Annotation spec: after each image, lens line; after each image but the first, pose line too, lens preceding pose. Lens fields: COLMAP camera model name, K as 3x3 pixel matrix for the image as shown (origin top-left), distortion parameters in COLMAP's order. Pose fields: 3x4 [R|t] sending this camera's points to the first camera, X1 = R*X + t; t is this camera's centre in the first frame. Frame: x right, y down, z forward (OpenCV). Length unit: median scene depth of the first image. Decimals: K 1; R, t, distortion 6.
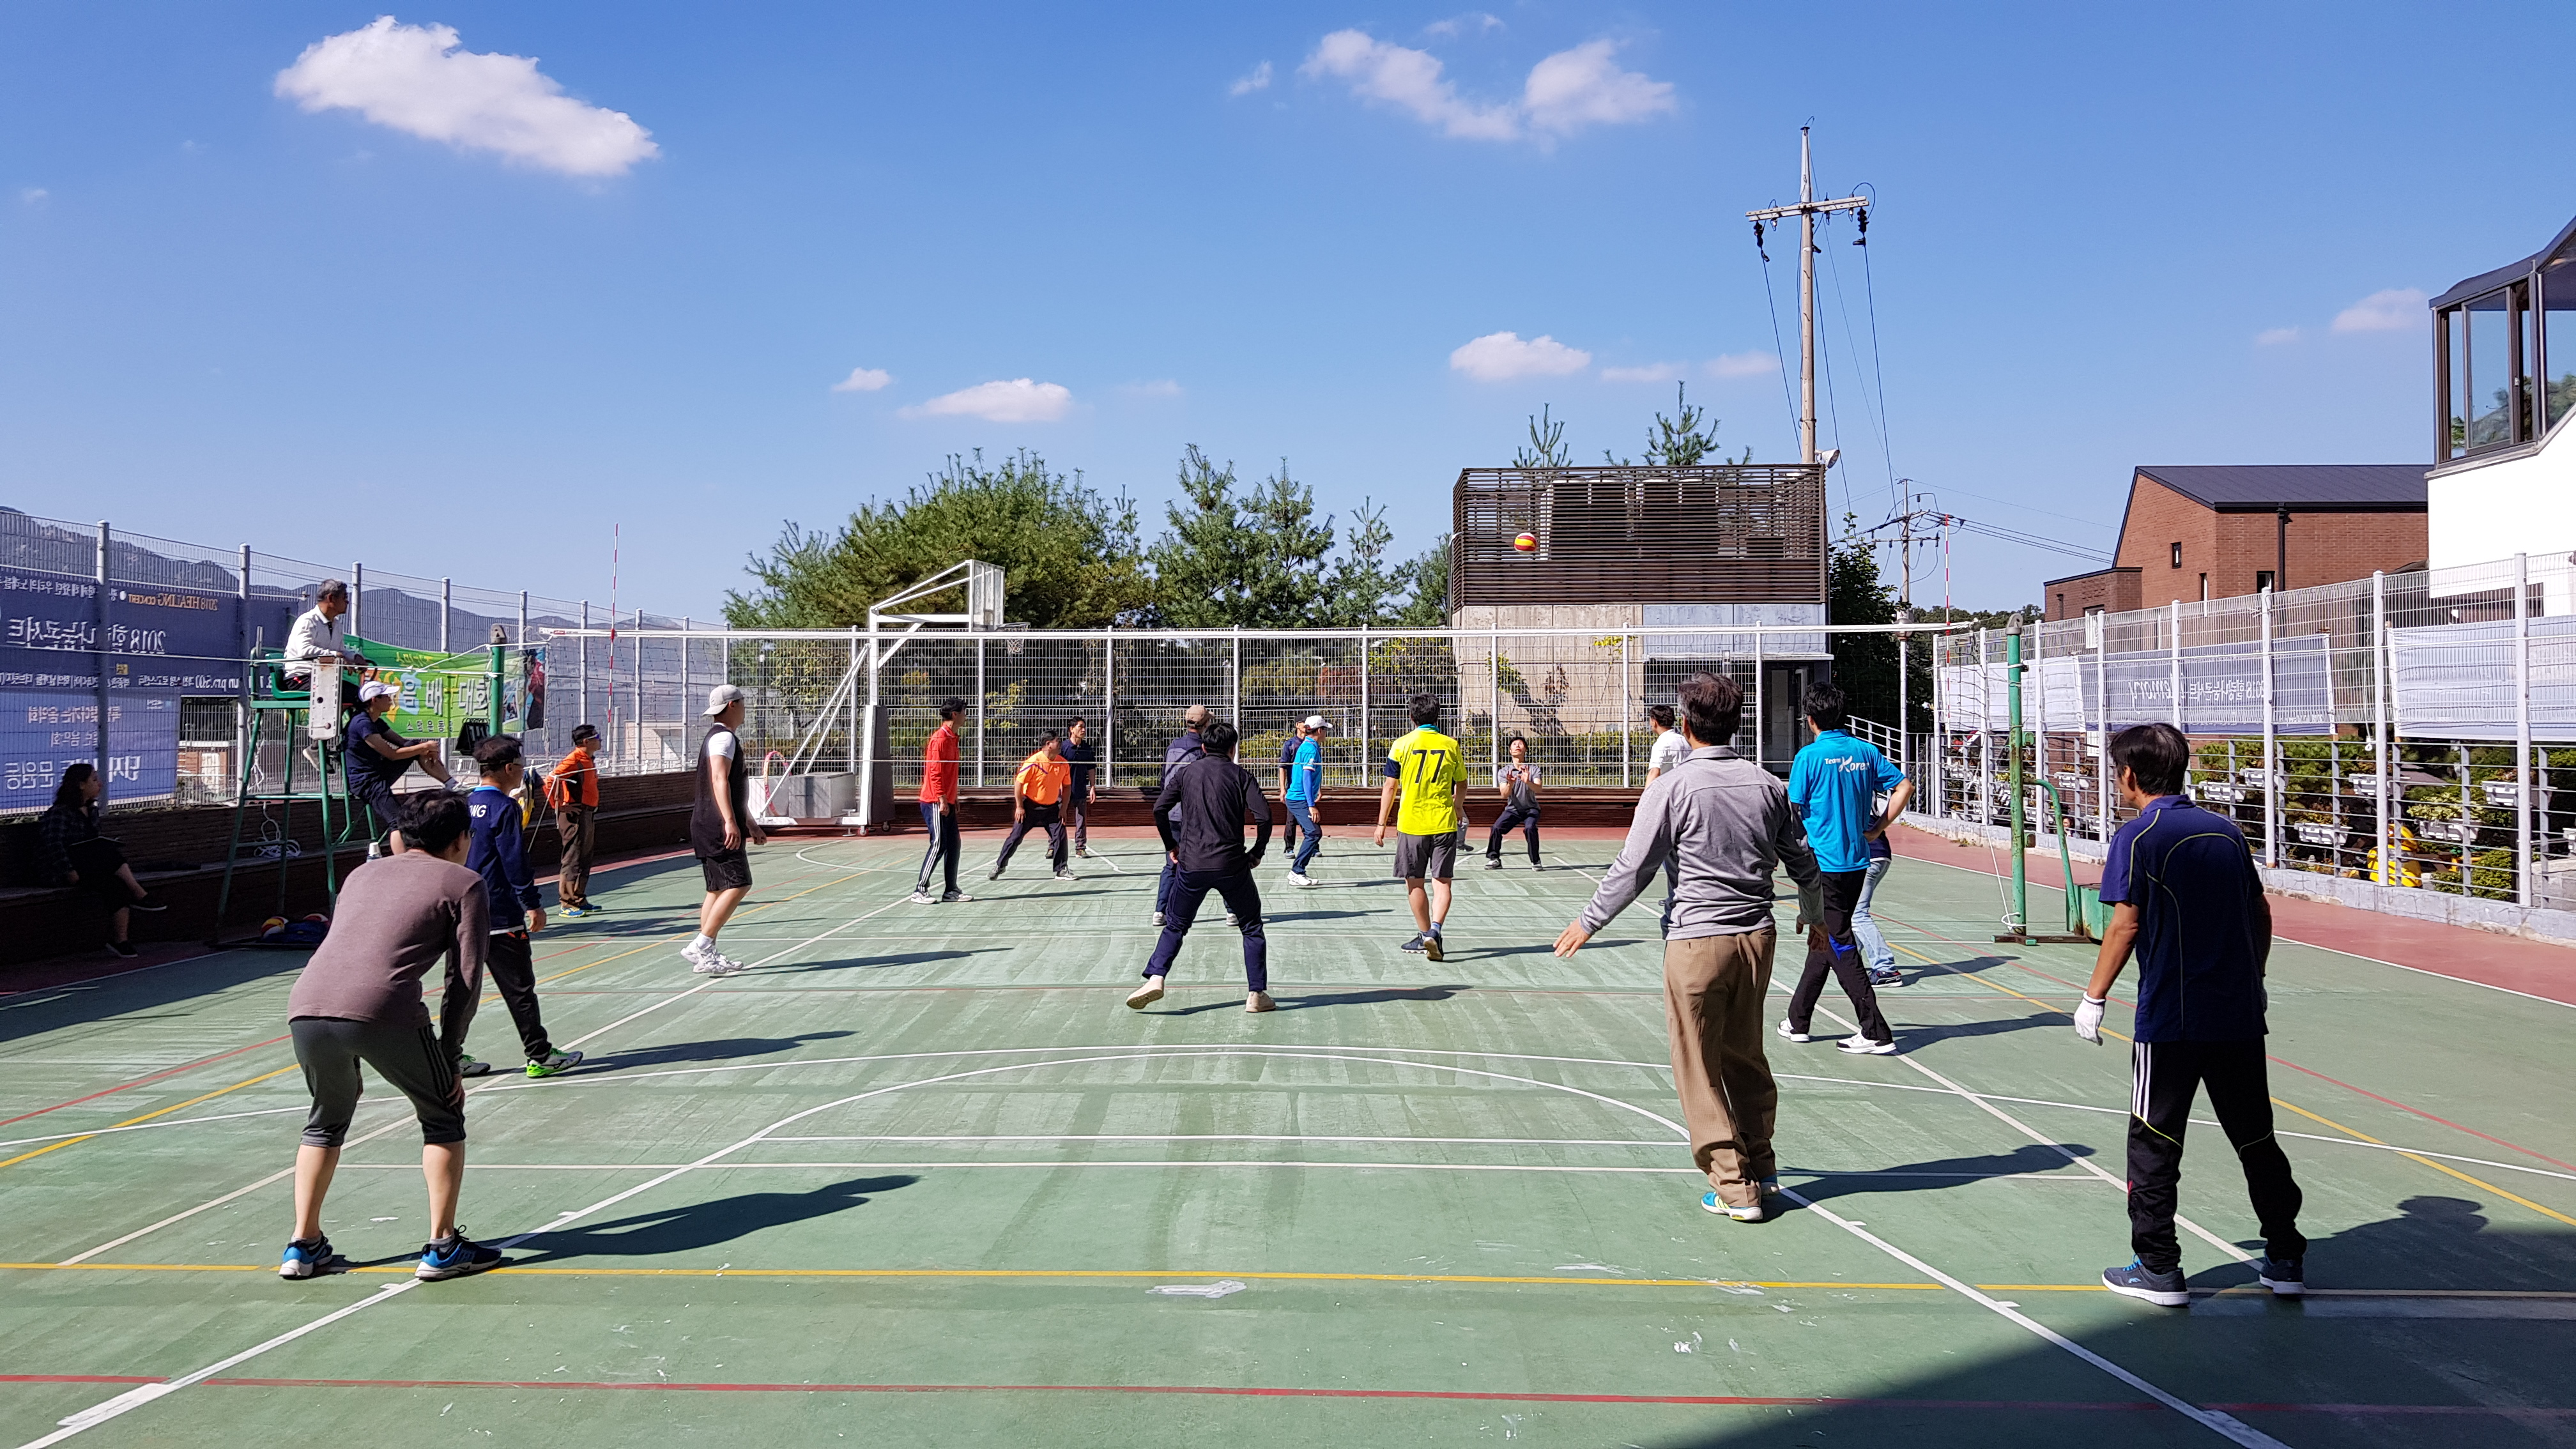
lens RADIAL K [[1895.9, 0, 1277.5], [0, 1895.9, 619.7], [0, 0, 1]] dist [0.012582, -0.001164]
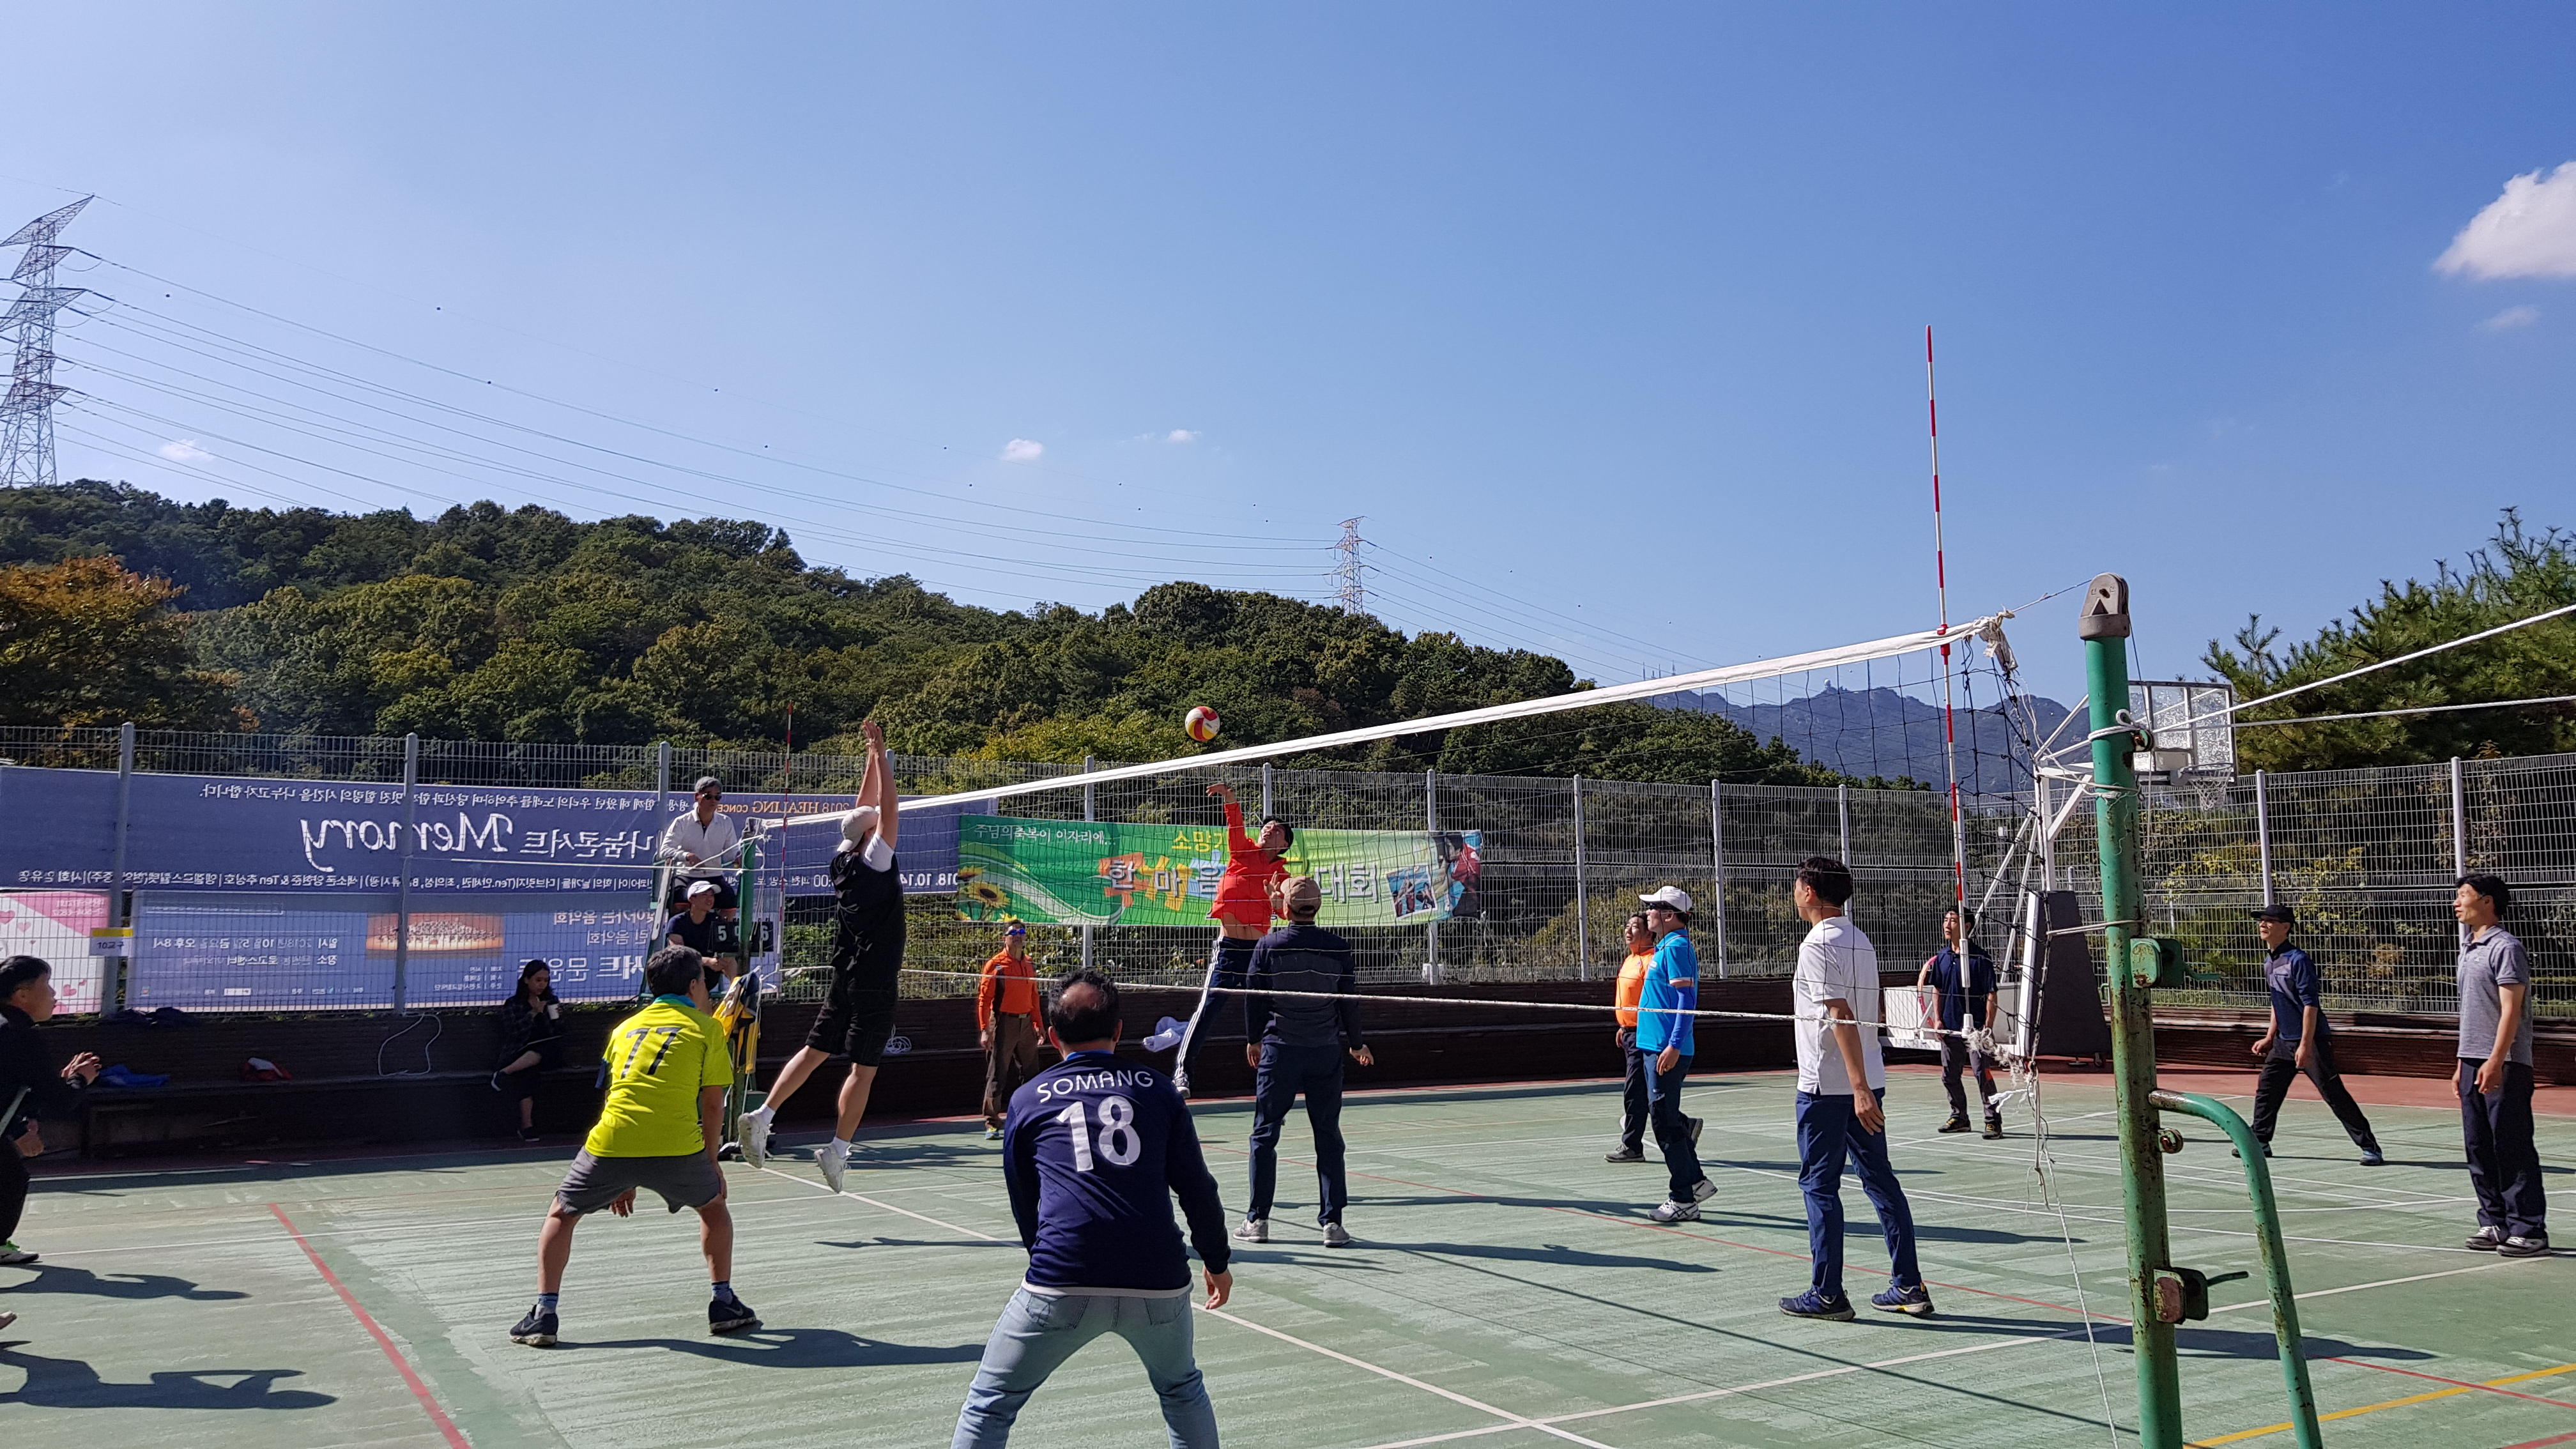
lens RADIAL K [[1895.9, 0, 1277.5], [0, 1895.9, 619.7], [0, 0, 1]] dist [0.012582, -0.001164]
pose [[0.544843, -0.134046, -0.827754, 0.216110], [0.050236, 0.990585, -0.127349, 0.016120], [0.837032, 0.027802, 0.546447, 0.291037]]
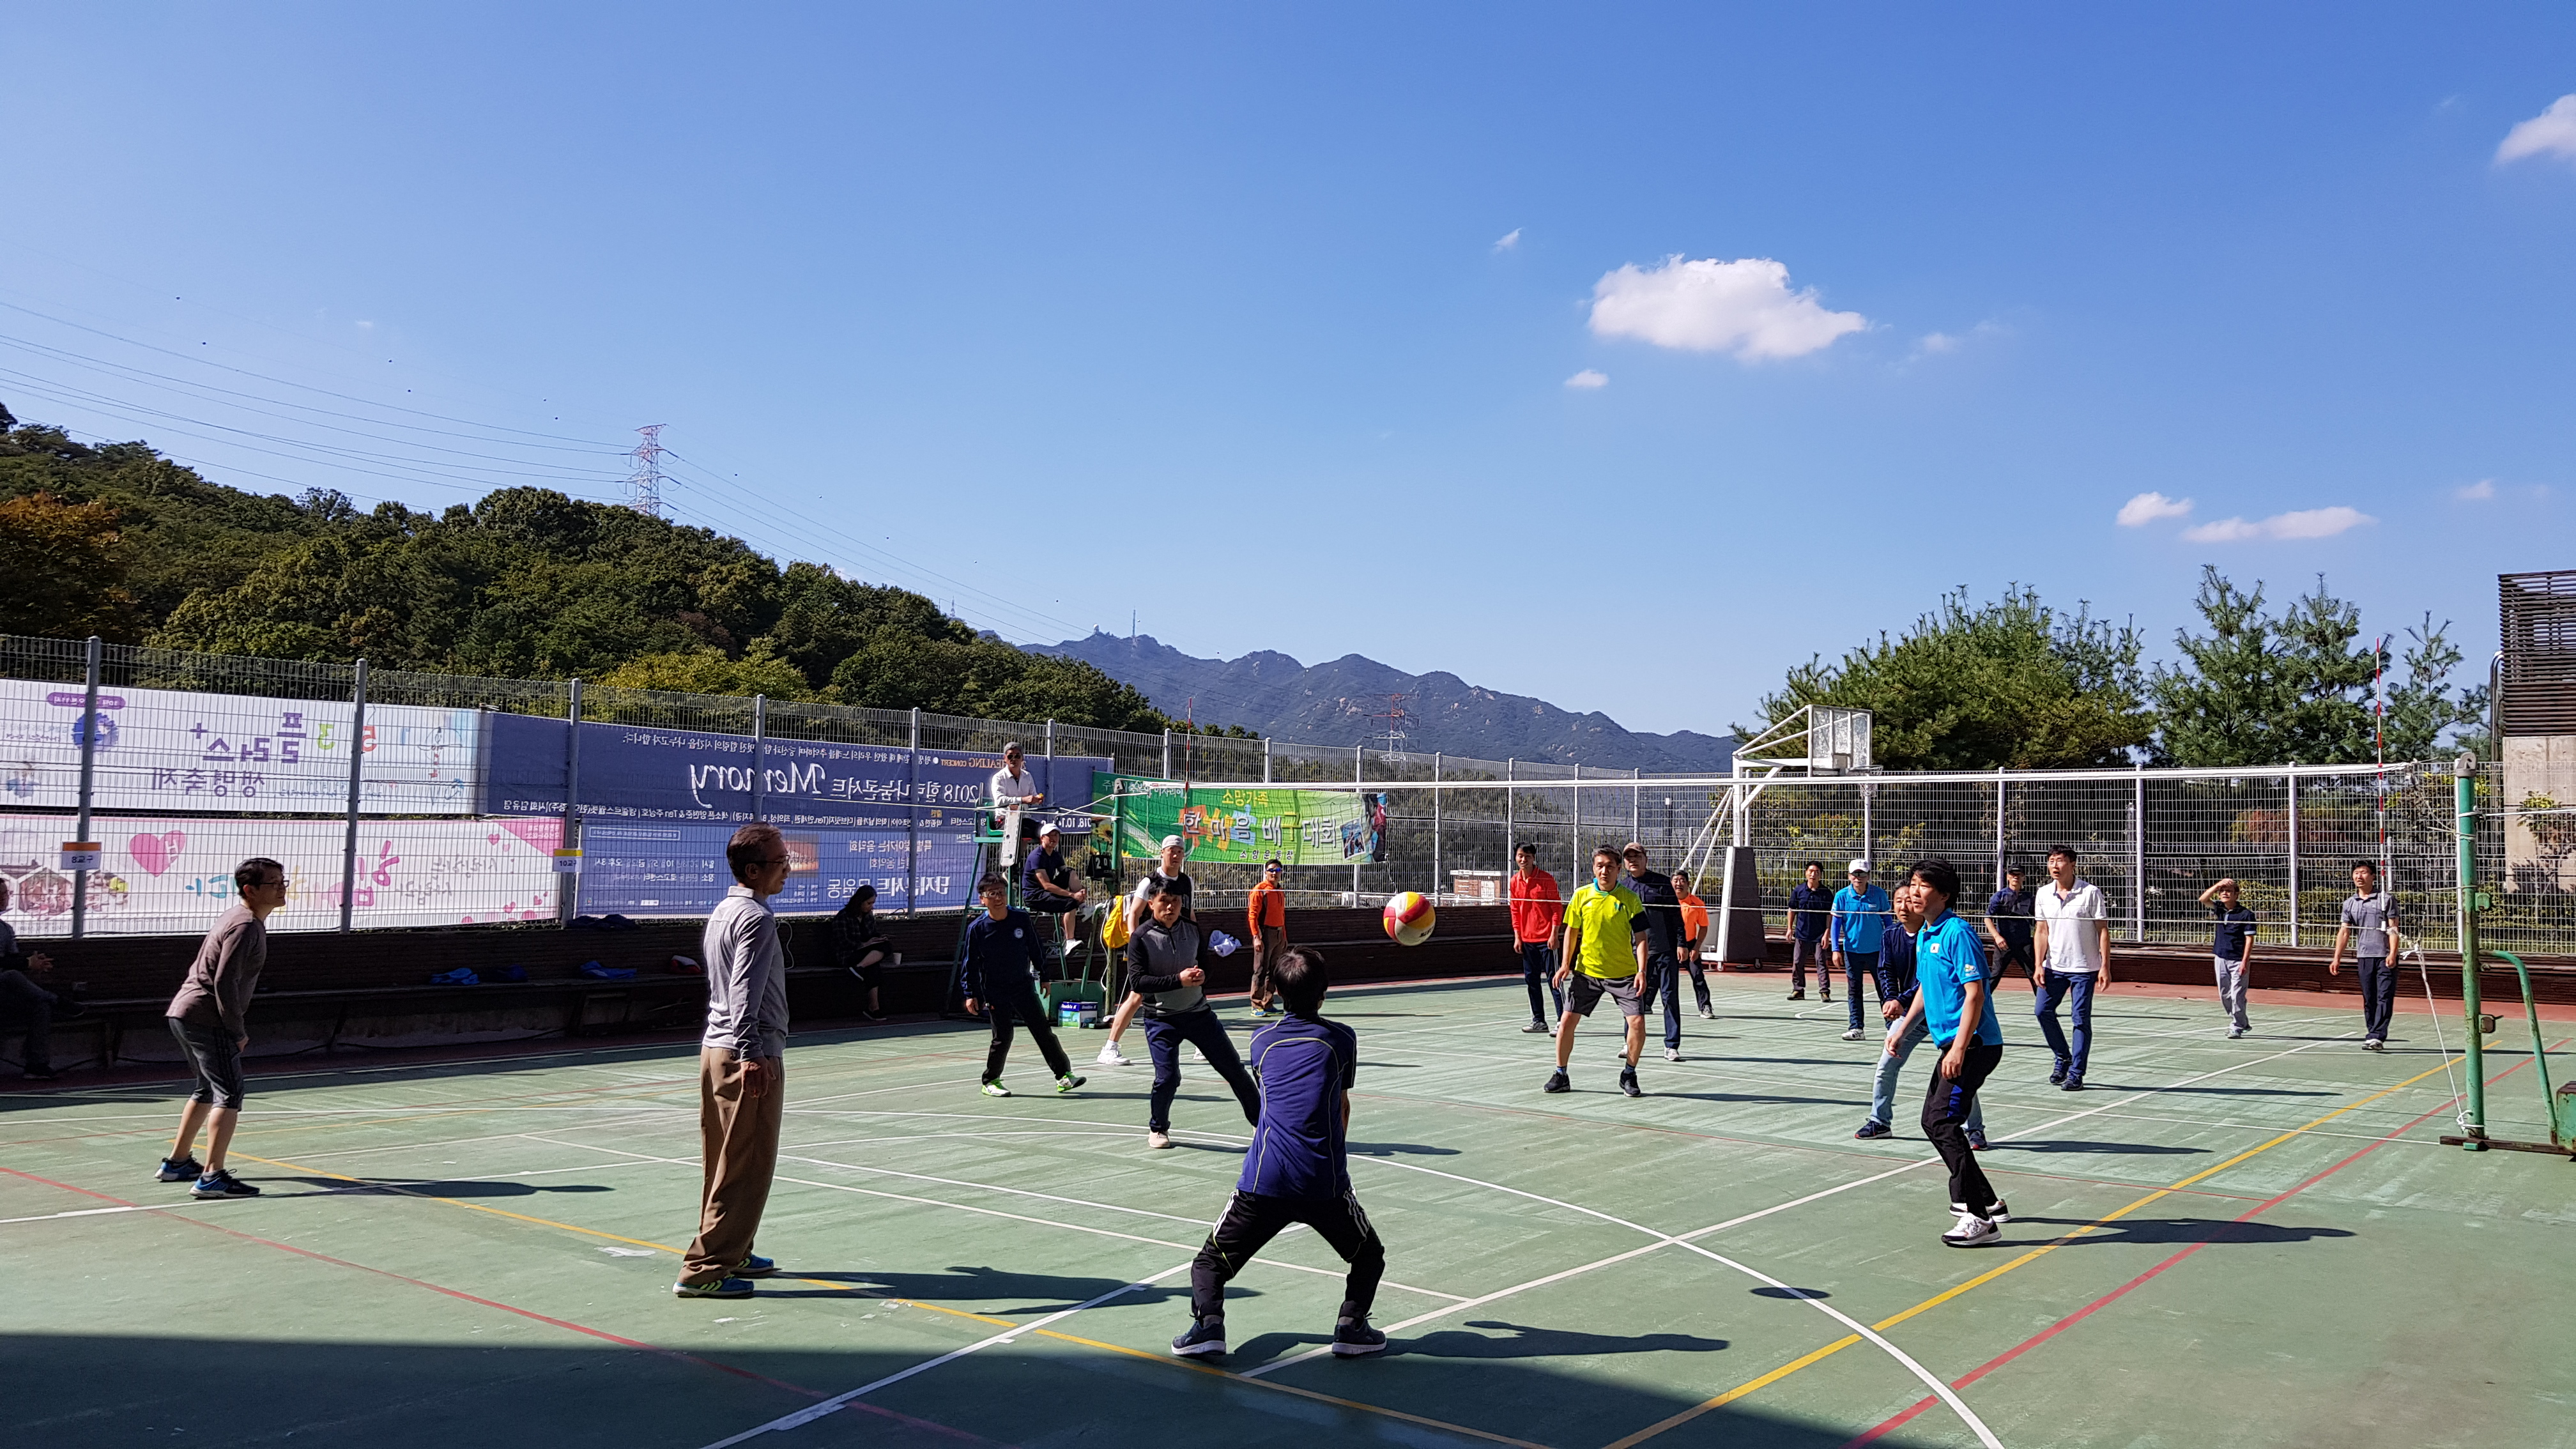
lens RADIAL K [[1880.2, 0, 1288.0], [0, 1880.2, 724.5], [0, 0, 1]] dist [0.012207, 0.000078]
pose [[0.821850, -0.025709, -0.569124, 0.166017], [0.014697, 0.999606, -0.023931, -0.001041], [0.569515, 0.011304, 0.821903, 0.009952]]
